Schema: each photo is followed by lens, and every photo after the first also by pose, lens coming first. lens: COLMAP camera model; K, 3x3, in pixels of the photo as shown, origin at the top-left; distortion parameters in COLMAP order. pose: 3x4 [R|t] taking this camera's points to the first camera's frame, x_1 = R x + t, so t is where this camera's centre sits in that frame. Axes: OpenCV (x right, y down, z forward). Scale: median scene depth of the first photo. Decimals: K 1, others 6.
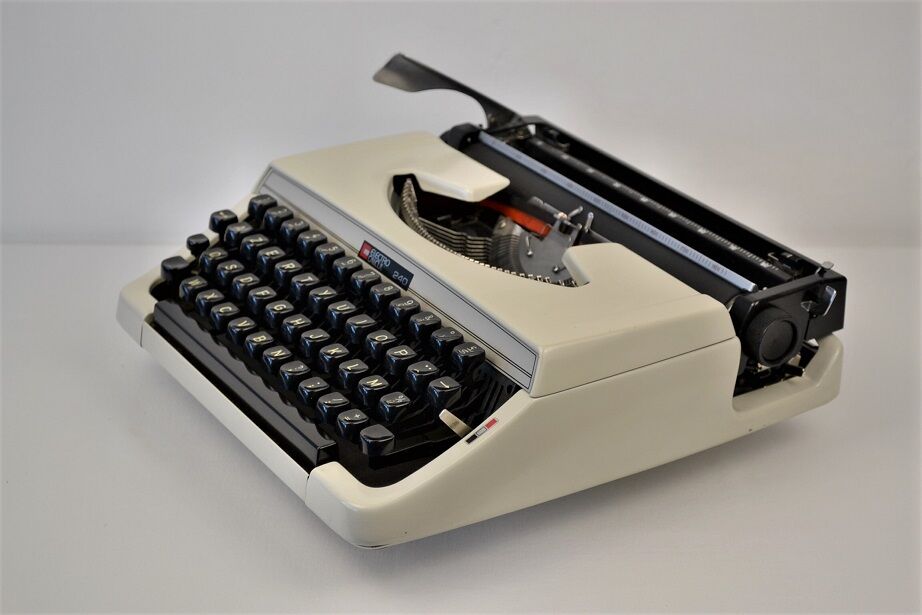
lens RADIAL K [[1889.5, 0, 461.0], [0, 1889.5, 307.5], [0, 0, 1]] dist [0.011149, 0.014328]
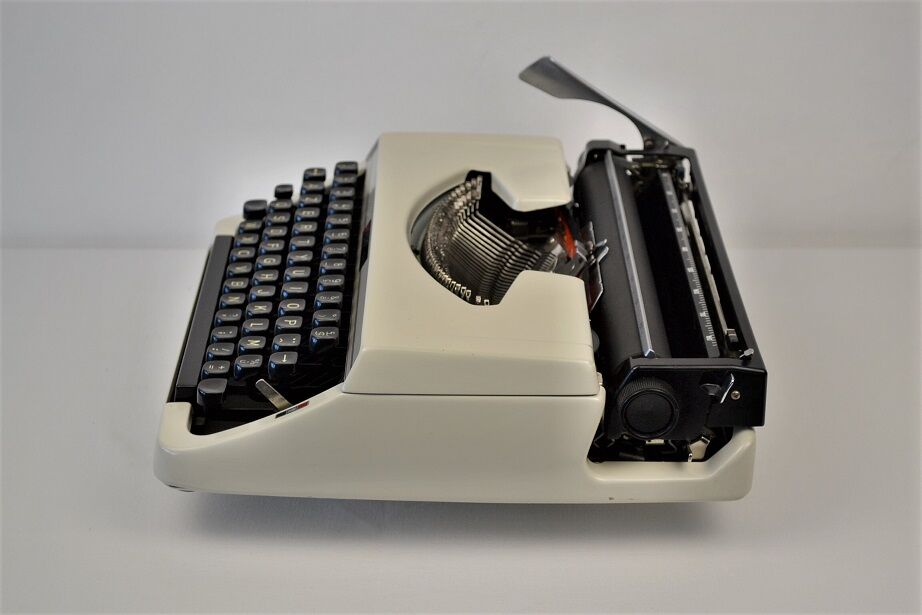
lens RADIAL K [[1894.2, 0, 461.0], [0, 1894.2, 307.5], [0, 0, 1]] dist [0.442922, 0.007774]
pose [[0.852951, 0.241437, -0.462799, 0.455753], [-0.238960, 0.968850, 0.065028, -0.064279], [0.464082, 0.055124, 0.884075, 0.097286]]
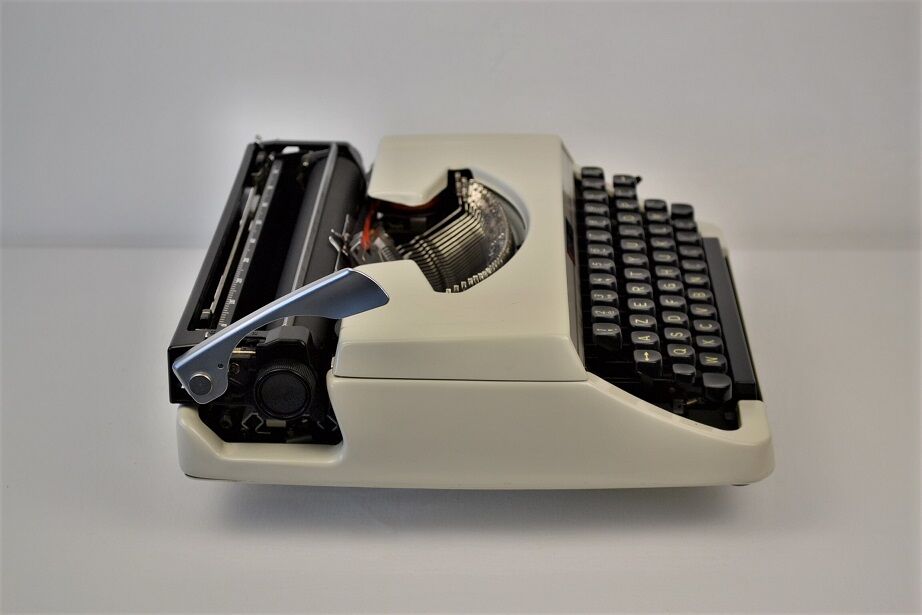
lens RADIAL K [[1889.5, 0, 461.0], [0, 1889.5, 307.5], [0, 0, 1]] dist [0.011149, 0.014328]
pose [[-0.826385, -0.279992, 0.488561, -0.443490], [0.212239, 0.648760, 0.730798, -0.697627], [-0.521576, 0.707612, -0.476700, 1.393203]]
